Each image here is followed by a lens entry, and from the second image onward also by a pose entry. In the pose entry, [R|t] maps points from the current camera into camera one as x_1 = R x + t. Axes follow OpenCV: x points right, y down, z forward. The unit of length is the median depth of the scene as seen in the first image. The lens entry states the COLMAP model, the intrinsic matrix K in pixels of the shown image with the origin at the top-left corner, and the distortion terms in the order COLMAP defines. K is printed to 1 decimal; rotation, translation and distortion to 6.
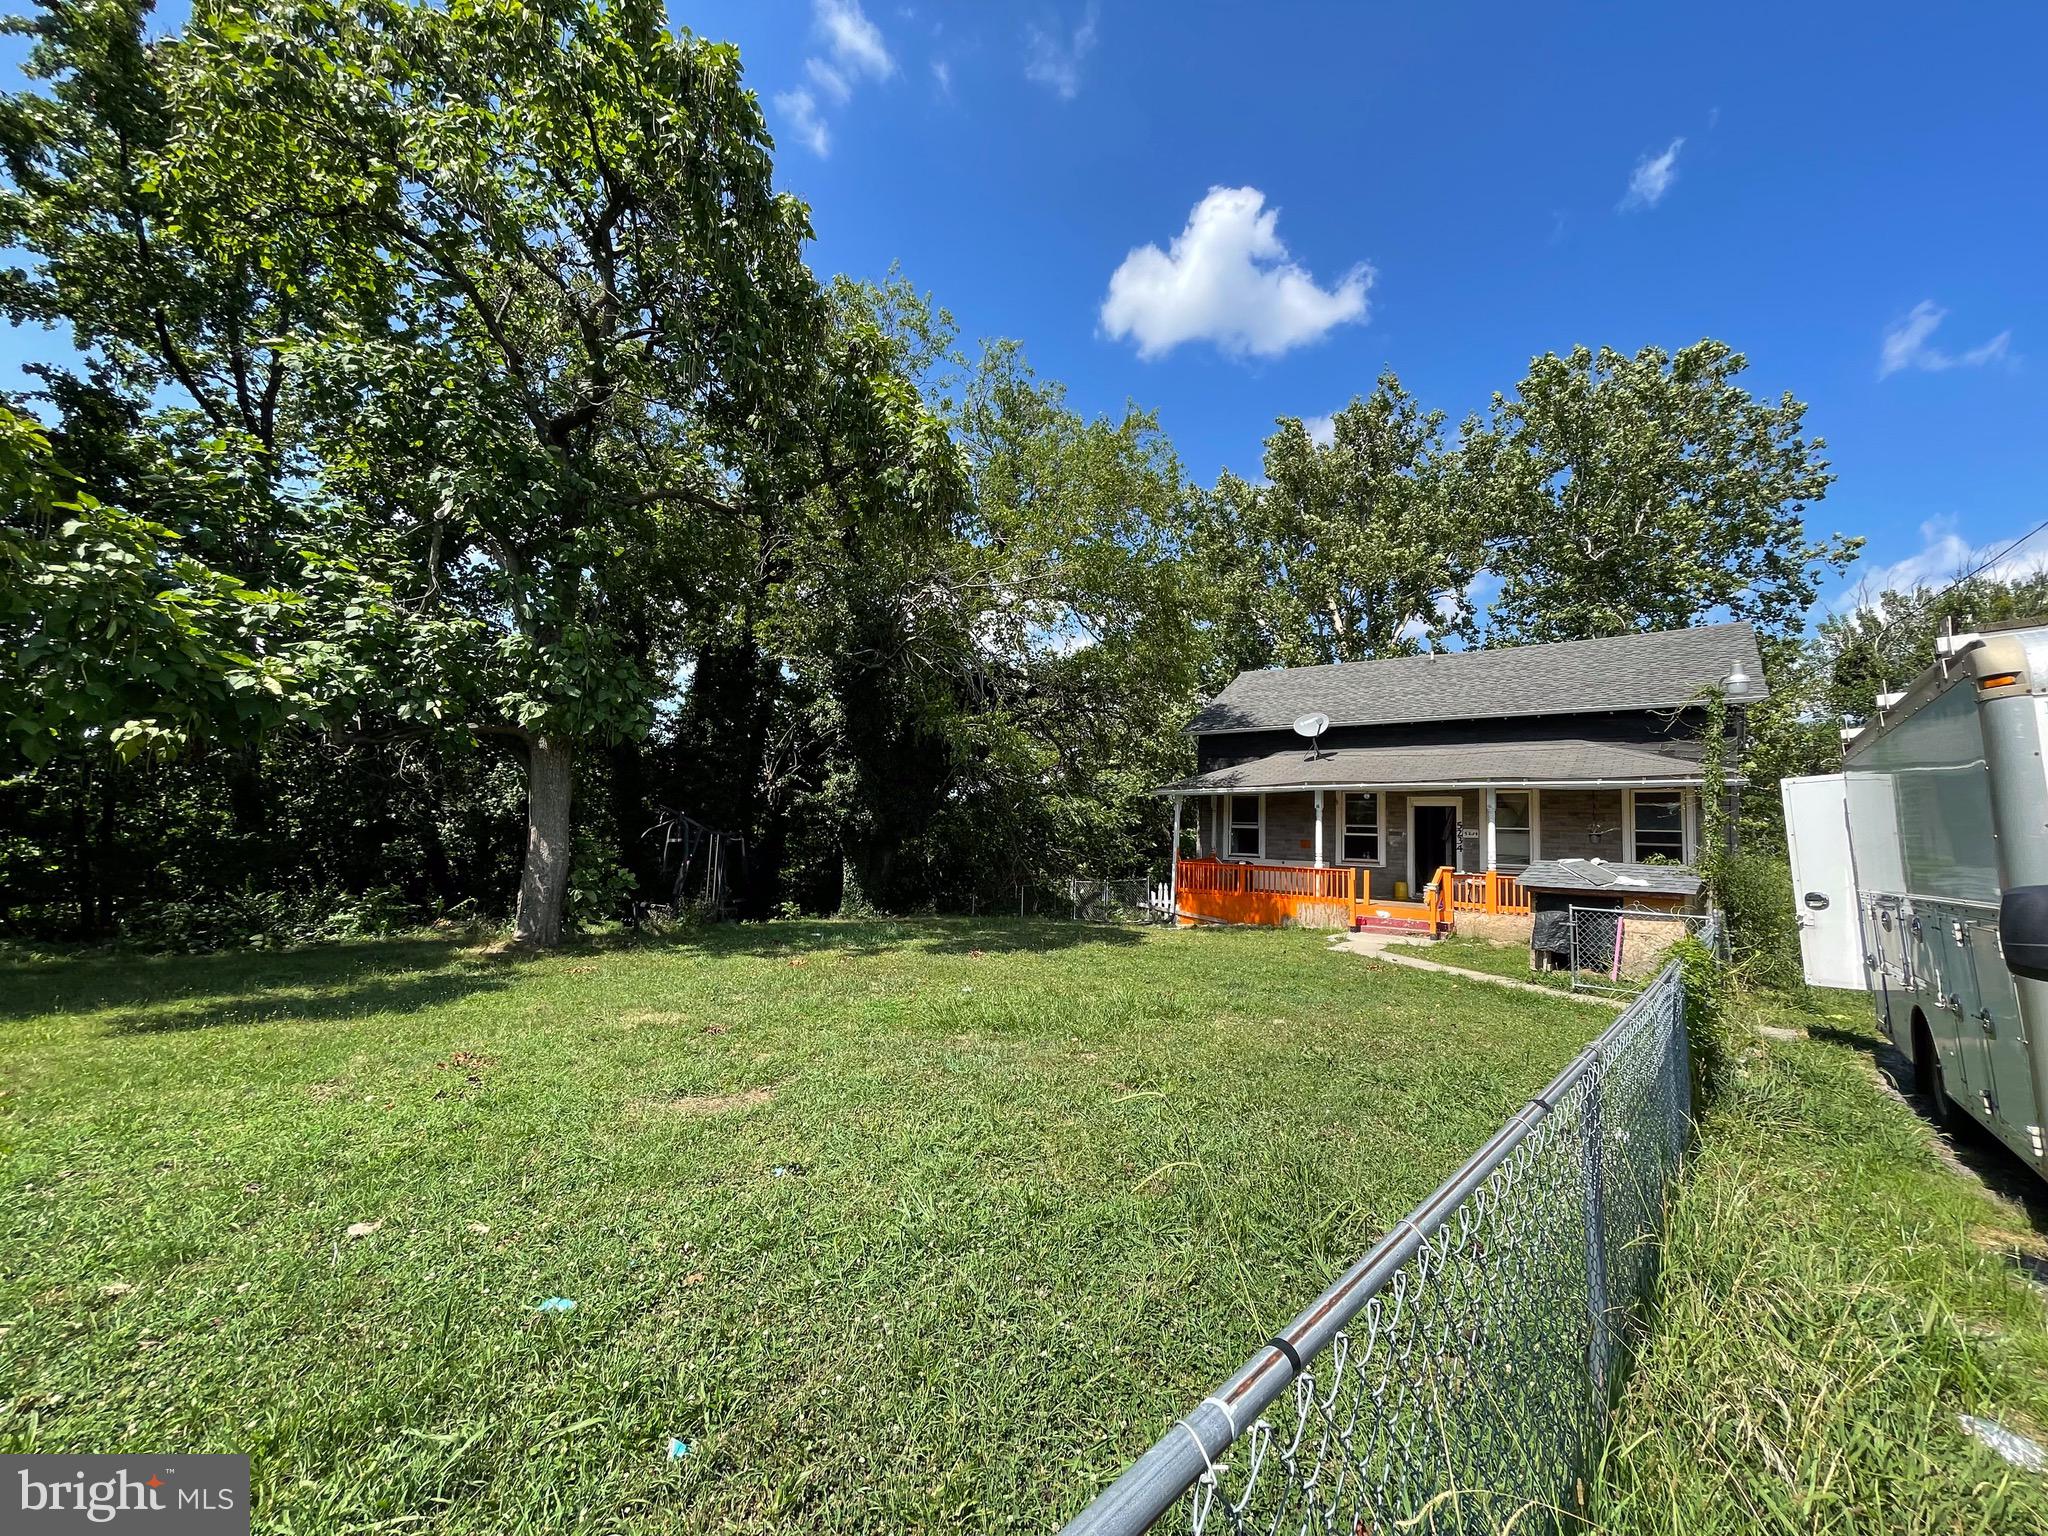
lens RADIAL K [[849.0, 0, 1024.0], [0, 849.0, 768.0], [0, 0, 1]] dist [0.001488, 0.000087]
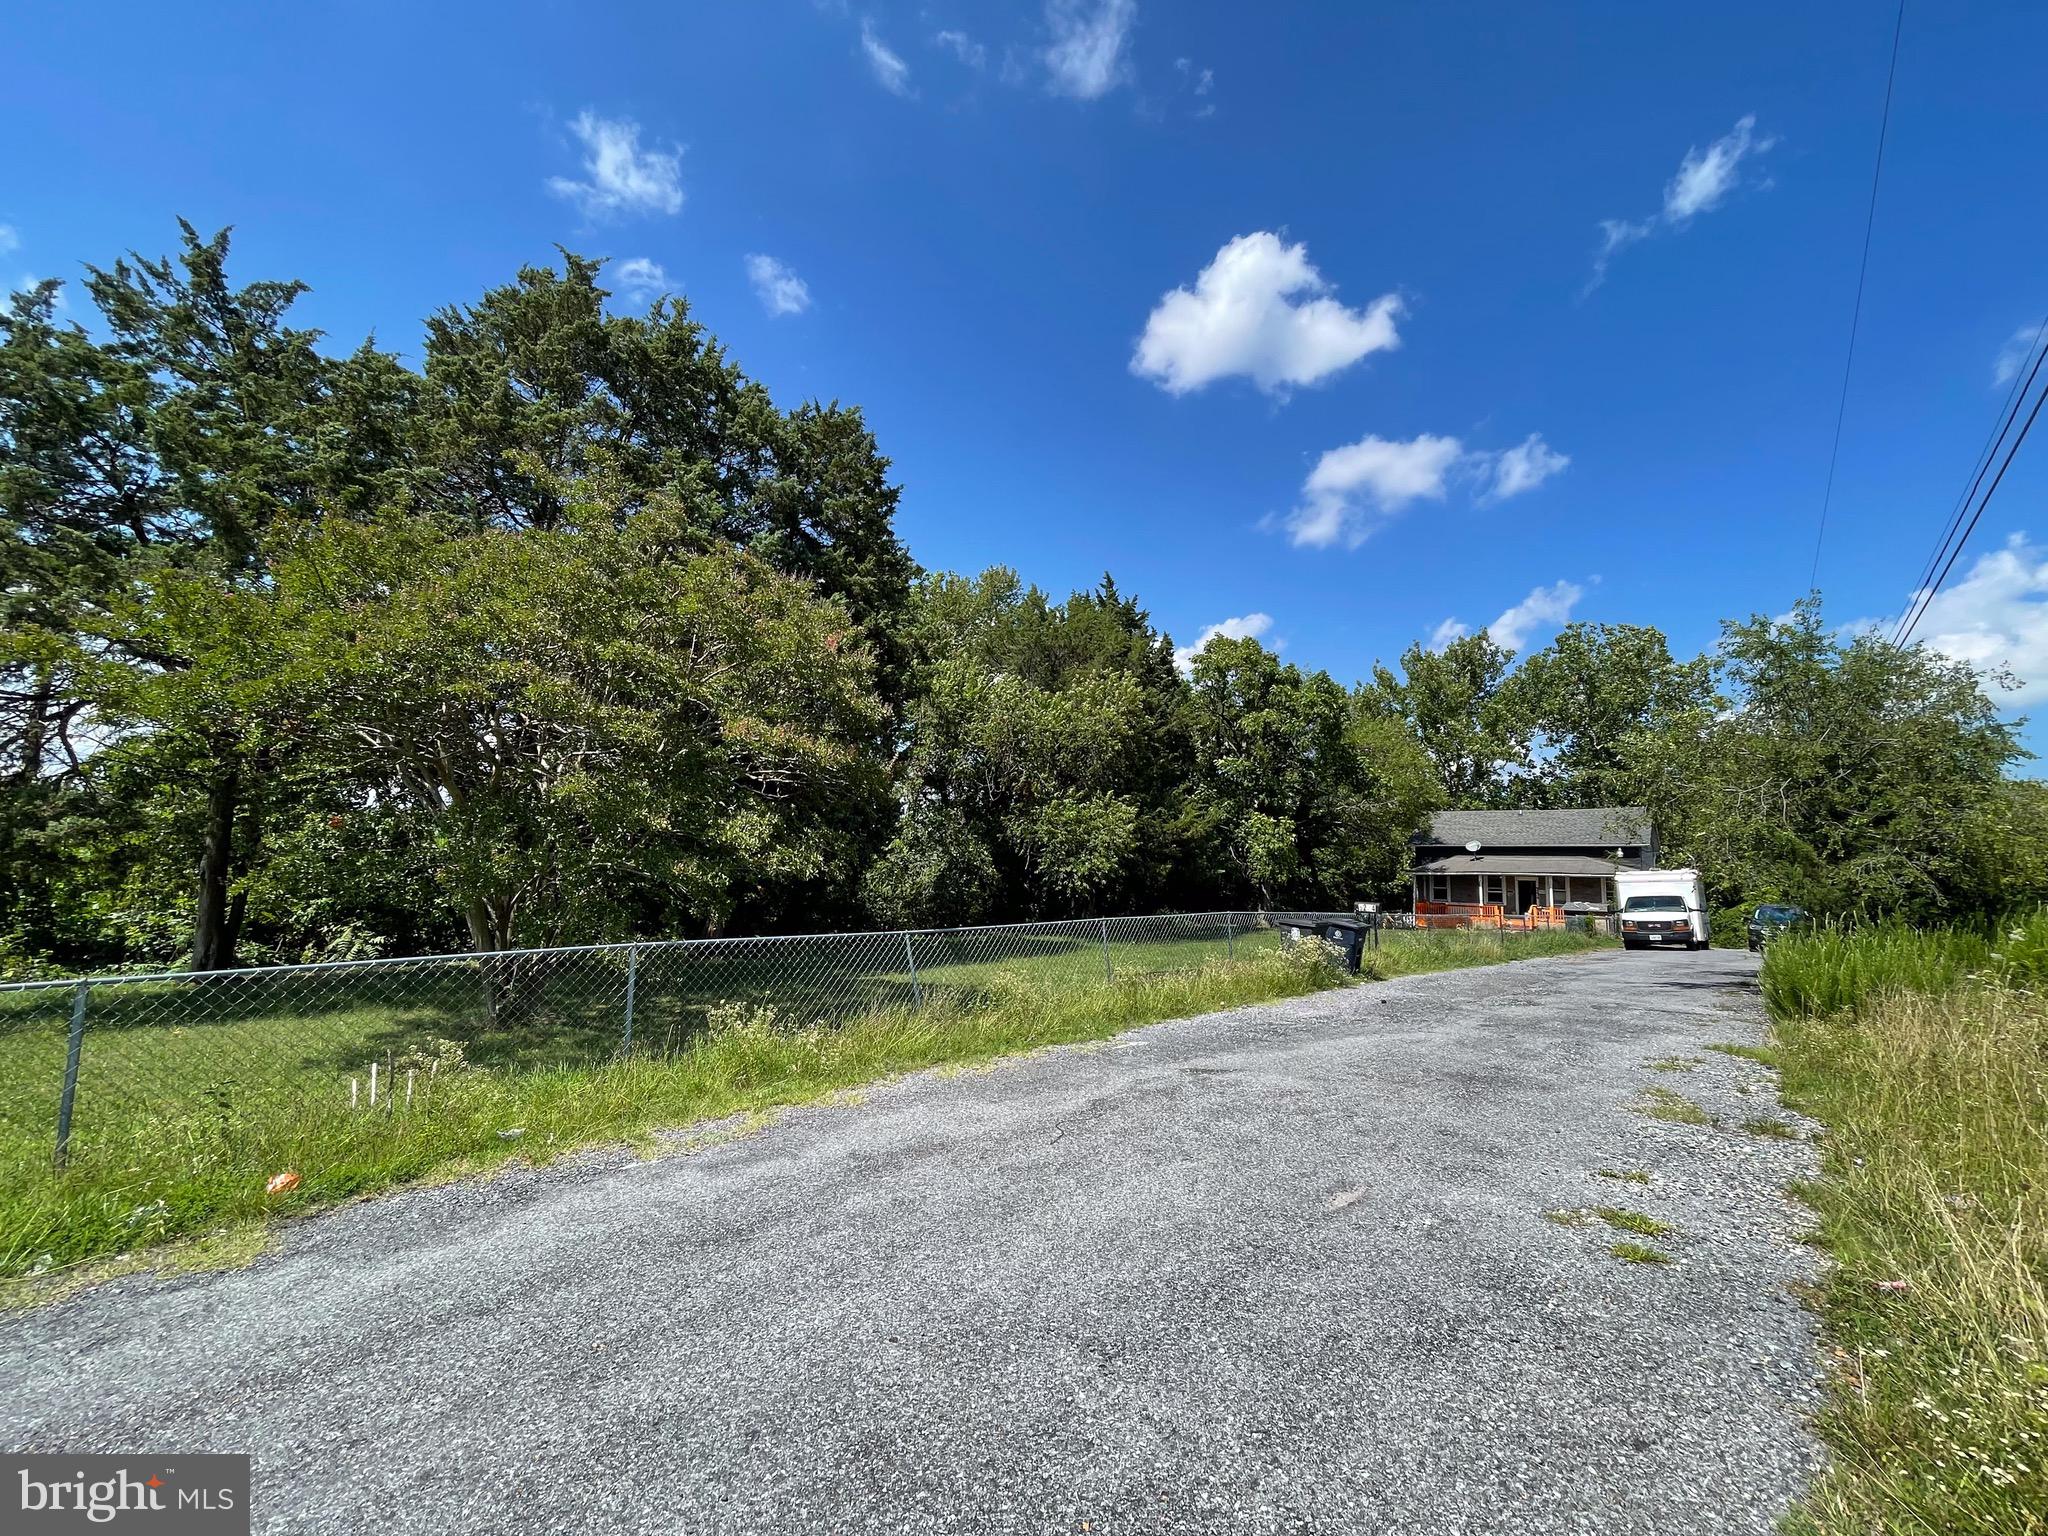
lens RADIAL K [[849.0, 0, 1024.0], [0, 849.0, 768.0], [0, 0, 1]] dist [0.001488, 0.000087]
pose [[0.999104, -0.005484, -0.041954, -0.845175], [0.003440, 0.998812, -0.048615, -0.160985], [0.042171, 0.048427, 0.997936, -1.495376]]
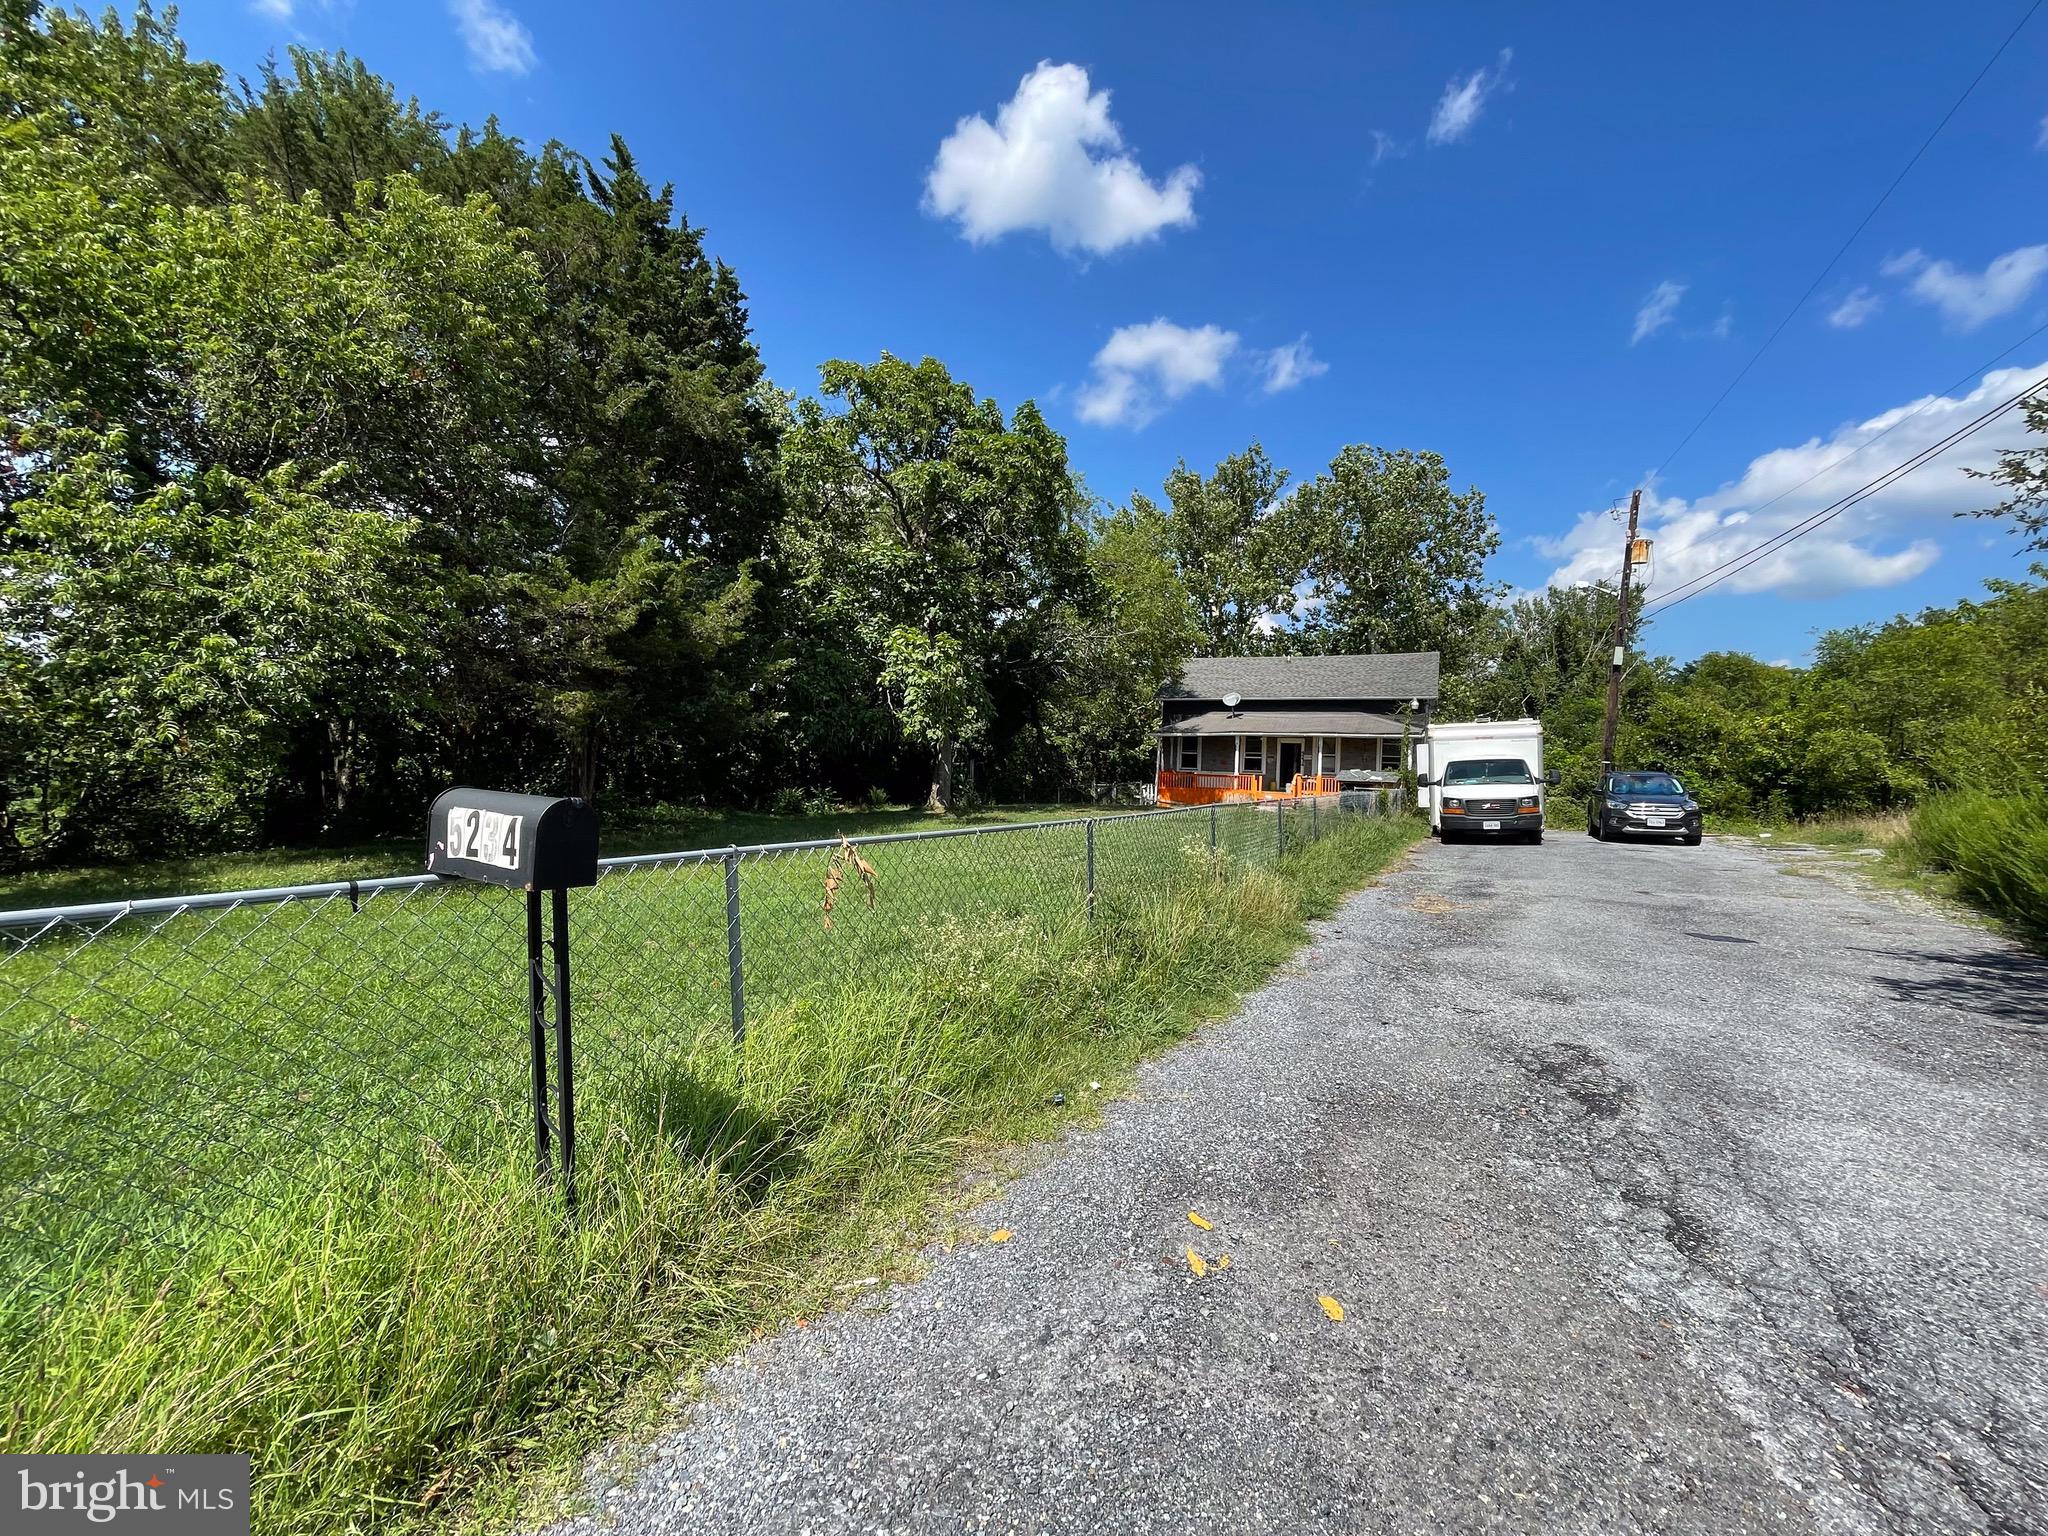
lens RADIAL K [[849.0, 0, 1024.0], [0, 849.0, 768.0], [0, 0, 1]] dist [0.001488, 0.000087]
pose [[0.978341, -0.006211, 0.206907, -0.499313], [-0.014863, 0.994862, 0.100139, -0.081186], [-0.206466, -0.101045, 0.973222, -0.745177]]
